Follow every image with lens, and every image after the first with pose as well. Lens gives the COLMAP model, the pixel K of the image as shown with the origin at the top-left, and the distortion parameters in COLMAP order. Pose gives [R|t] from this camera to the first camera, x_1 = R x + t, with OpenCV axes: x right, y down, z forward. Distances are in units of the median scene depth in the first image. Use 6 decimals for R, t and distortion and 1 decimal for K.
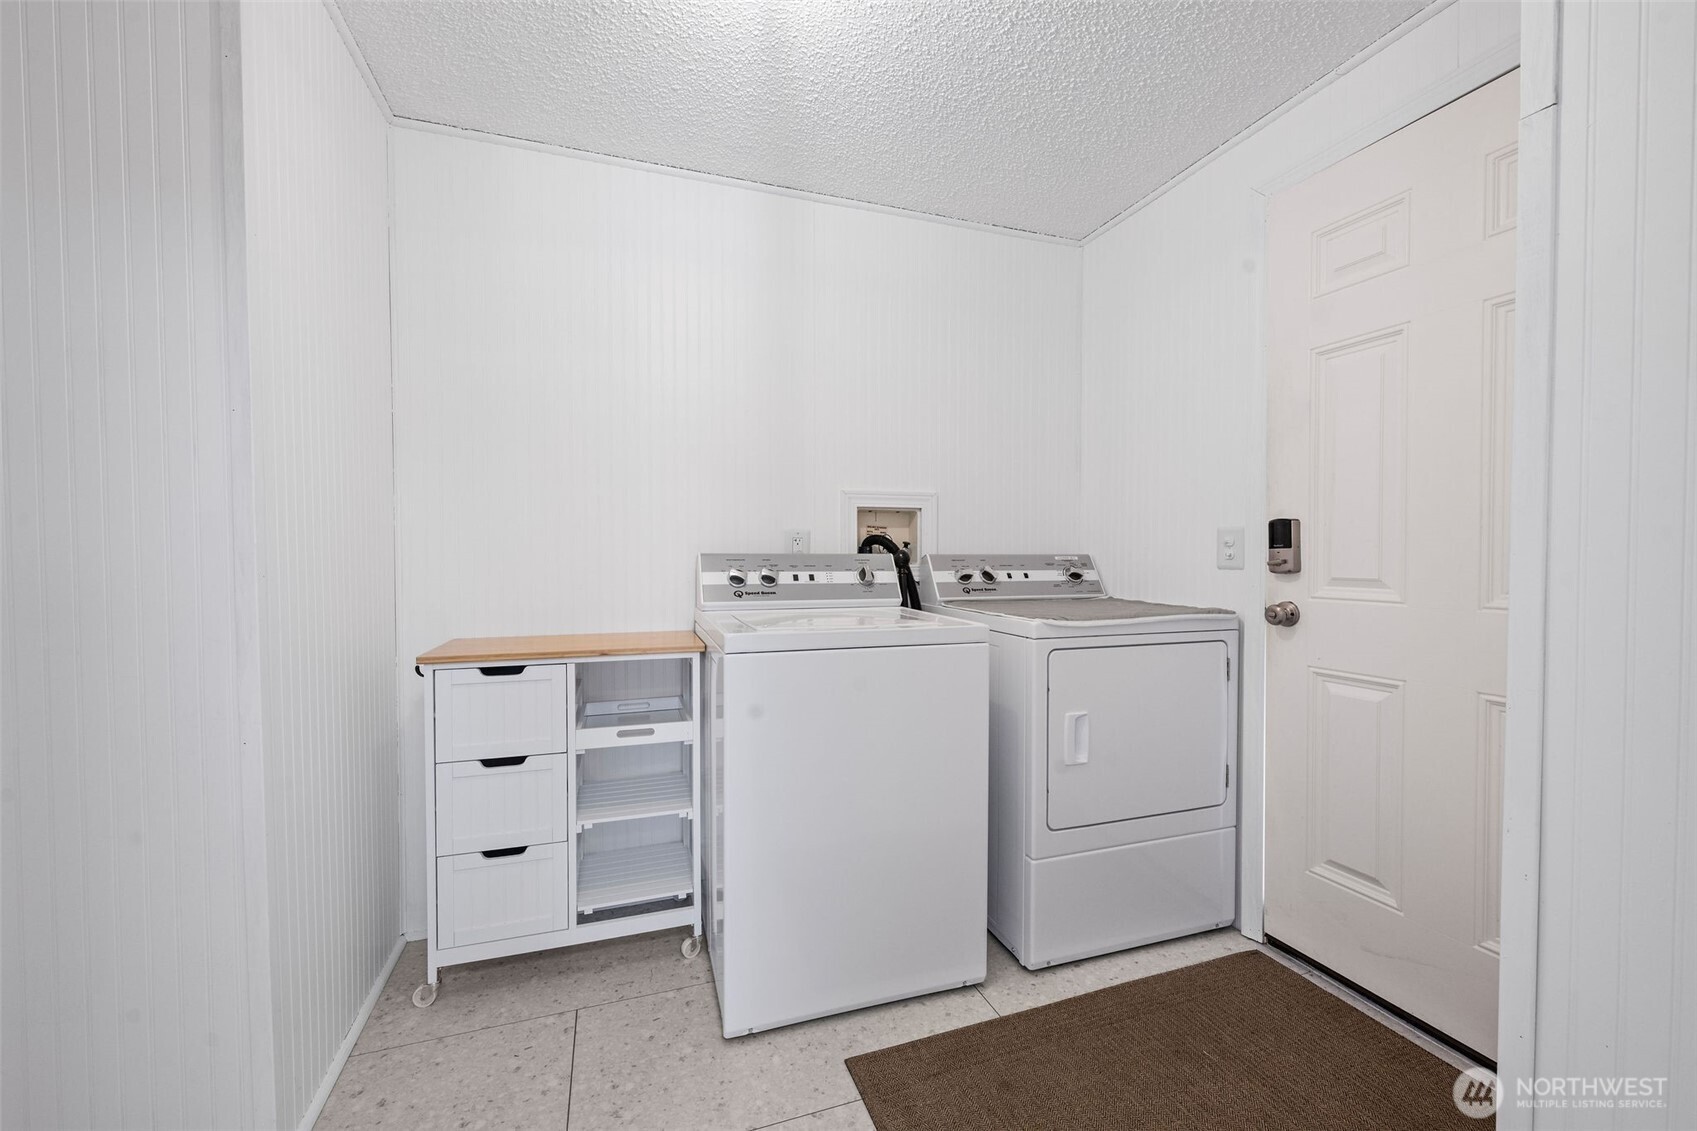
lens RADIAL K [[670.1, 0, 840.1], [0, 670.1, 564.3], [0, 0, 1]] dist [-0.000255, -0.000236]
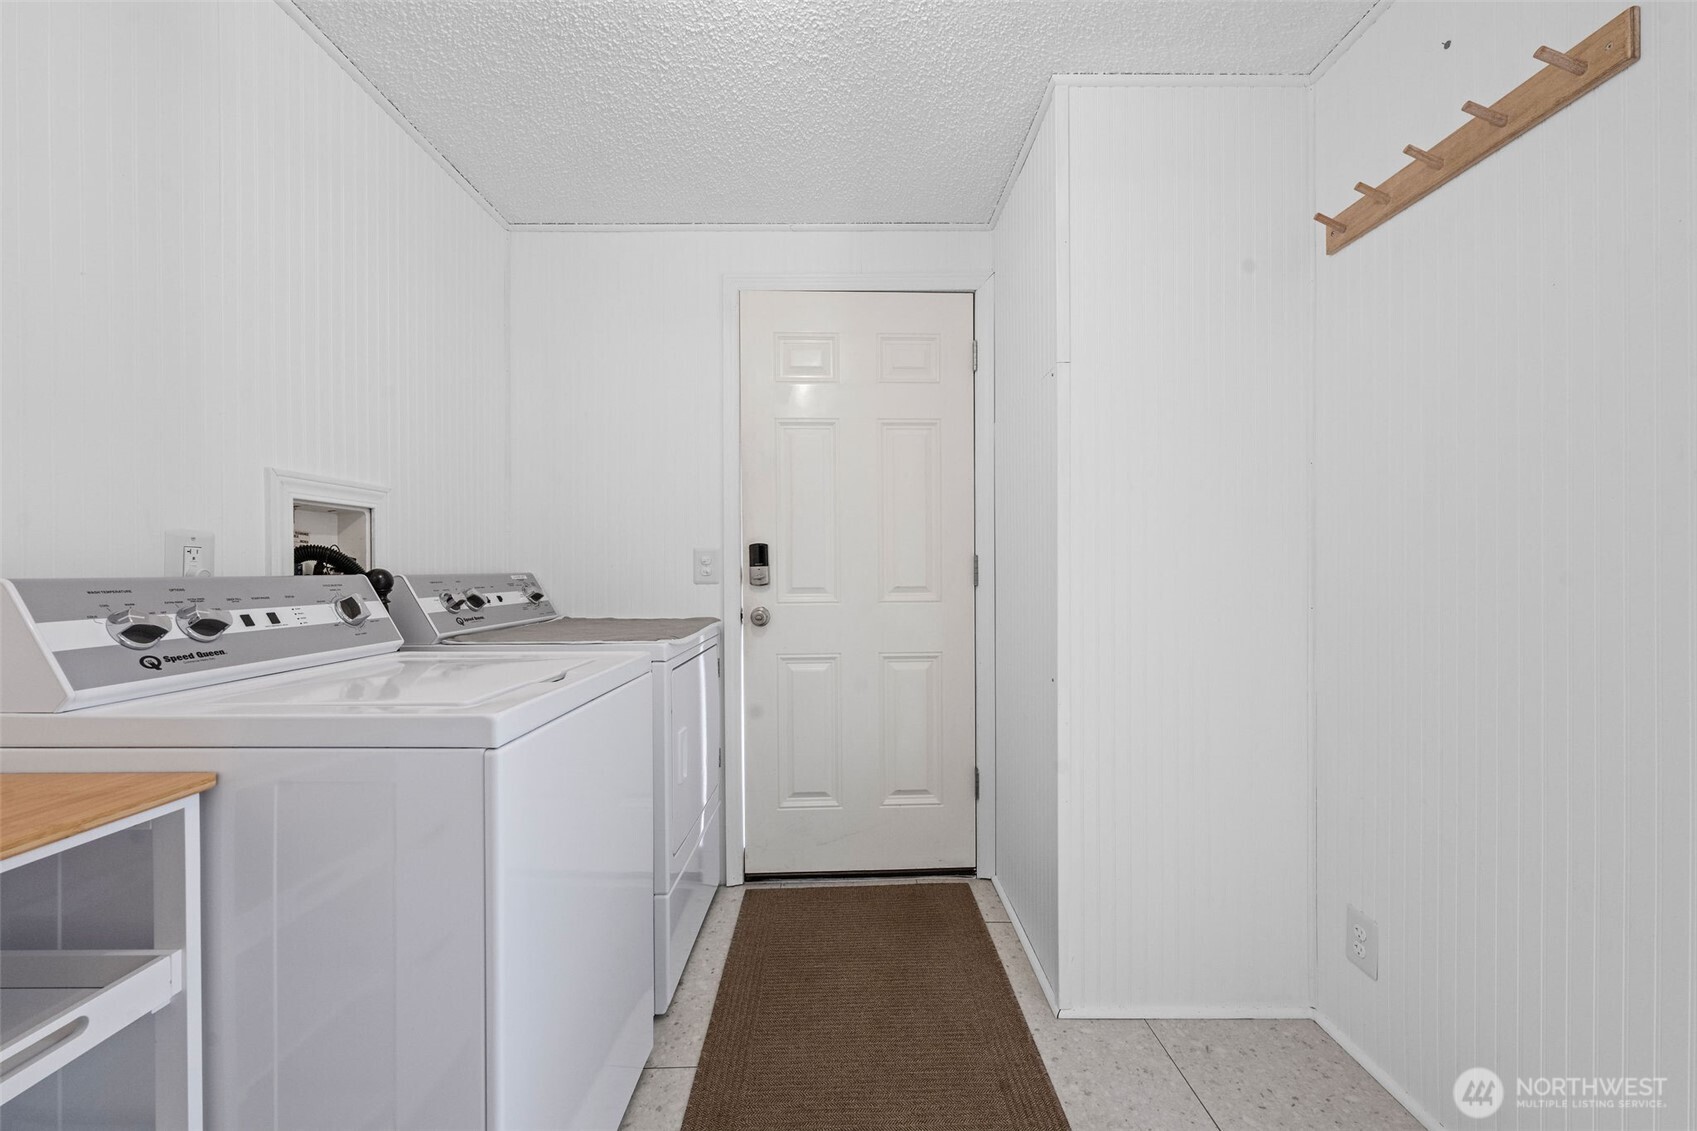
lens RADIAL K [[670.1, 0, 850.8], [0, 670.1, 567.6], [0, 0, 1]] dist [-0.000255, -0.000236]
pose [[0.305206, -0.001904, 0.952284, -0.461647], [0.021996, 0.999745, -0.005051, -0.009889], [-0.952032, 0.022488, 0.305171, 0.389819]]
